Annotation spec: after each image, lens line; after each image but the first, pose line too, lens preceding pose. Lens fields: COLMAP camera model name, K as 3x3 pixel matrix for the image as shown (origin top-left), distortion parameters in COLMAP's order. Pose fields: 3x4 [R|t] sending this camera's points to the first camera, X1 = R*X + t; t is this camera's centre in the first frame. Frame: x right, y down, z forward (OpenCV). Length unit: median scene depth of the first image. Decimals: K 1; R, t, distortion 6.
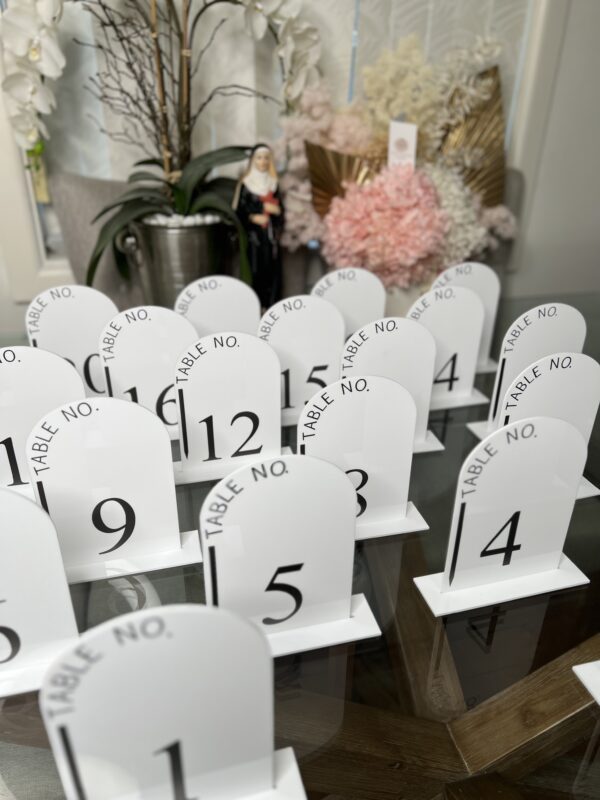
lens RADIAL K [[600.8, 0, 301.0], [0, 600.8, 410.6], [0, 0, 1]] dist [0.024322, -0.042783]
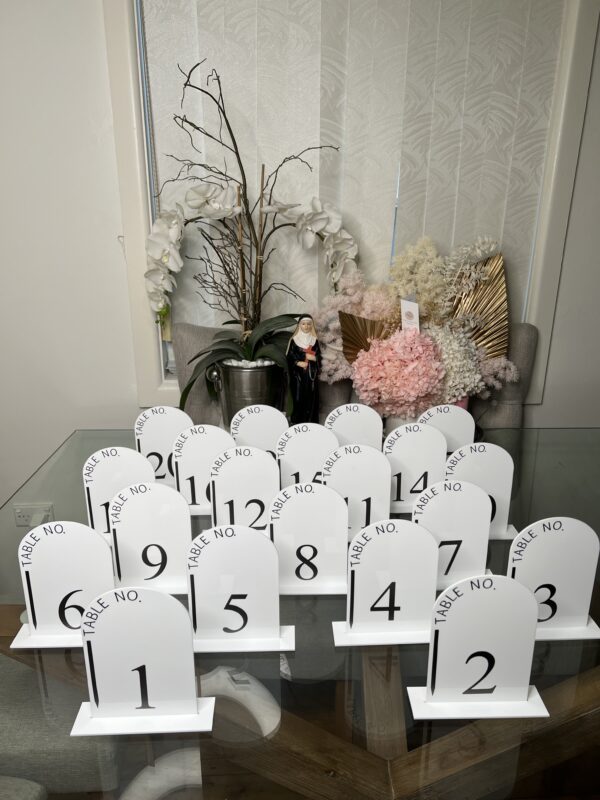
lens RADIAL K [[600.8, 0, 305.7], [0, 600.8, 400.7], [0, 0, 1]] dist [0.024322, -0.042783]
pose [[0.973621, 0.062351, -0.219486, 0.252870], [-0.097938, 0.983018, -0.155190, -0.015235], [0.206082, 0.172592, 0.963194, -0.338384]]
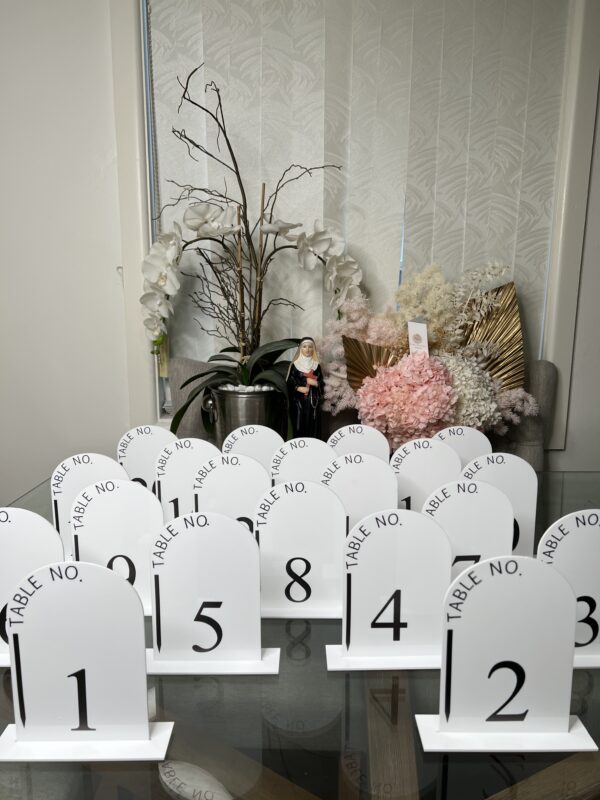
lens RADIAL K [[600.8, 0, 308.2], [0, 600.8, 412.5], [0, 0, 1]] dist [0.024322, -0.042783]
pose [[0.967667, 0.032406, -0.250141, 0.271067], [-0.109066, 0.947965, -0.299110, 0.120026], [0.227432, 0.316720, 0.920849, -0.188263]]
